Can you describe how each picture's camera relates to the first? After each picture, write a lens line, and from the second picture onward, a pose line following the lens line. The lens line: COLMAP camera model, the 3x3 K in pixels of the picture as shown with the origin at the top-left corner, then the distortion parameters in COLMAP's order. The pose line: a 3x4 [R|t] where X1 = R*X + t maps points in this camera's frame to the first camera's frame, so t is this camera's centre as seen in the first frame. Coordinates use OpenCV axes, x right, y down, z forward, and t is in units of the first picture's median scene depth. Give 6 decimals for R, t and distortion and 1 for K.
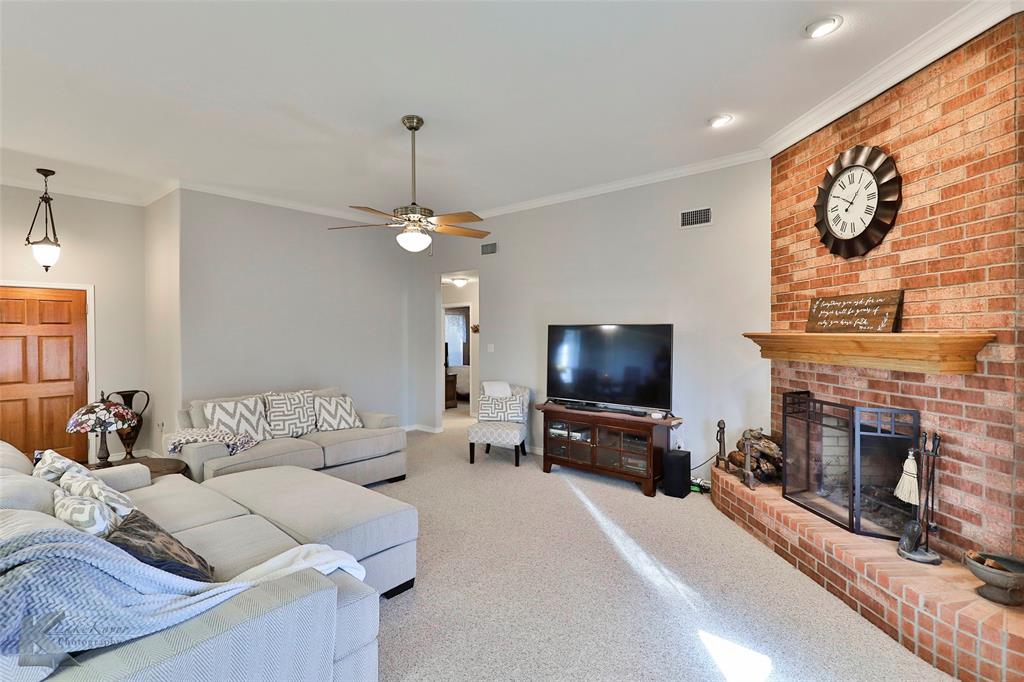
lens RADIAL K [[491.5, 0, 521.6], [0, 491.5, 334.7], [0, 0, 1]] dist [0.015891, -0.003450]
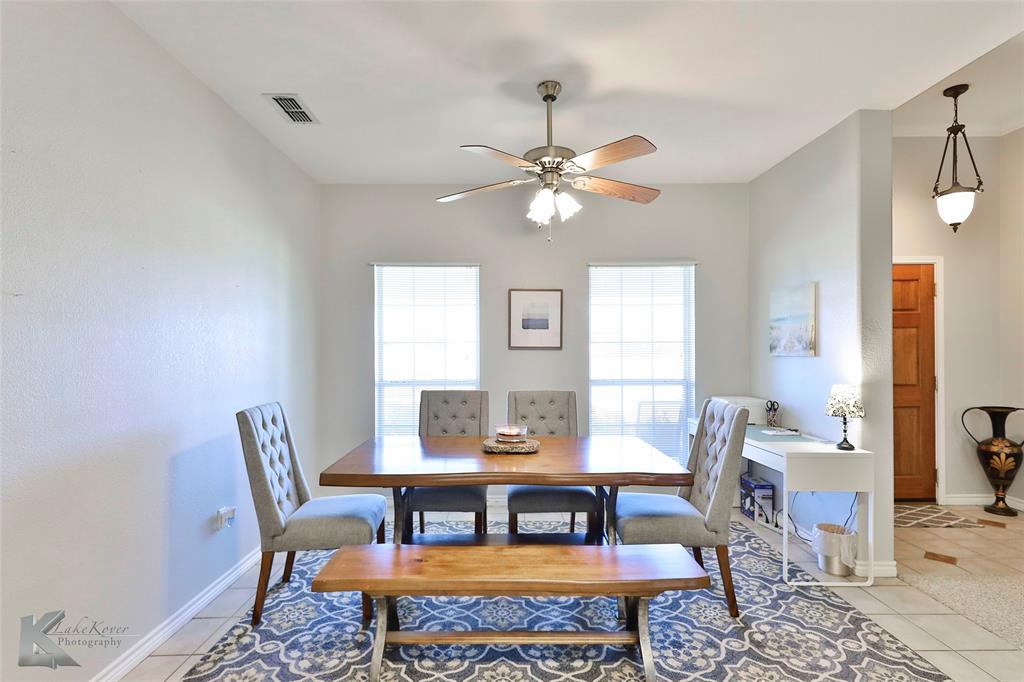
lens RADIAL K [[502.7, 0, 511.5], [0, 502.7, 345.7], [0, 0, 1]] dist [0.017722, -0.000186]
pose [[0.659585, -0.003213, -0.751623, -1.160607], [-0.002677, 0.999974, -0.006624, 0.059000], [0.751625, 0.006381, 0.659560, 0.067796]]
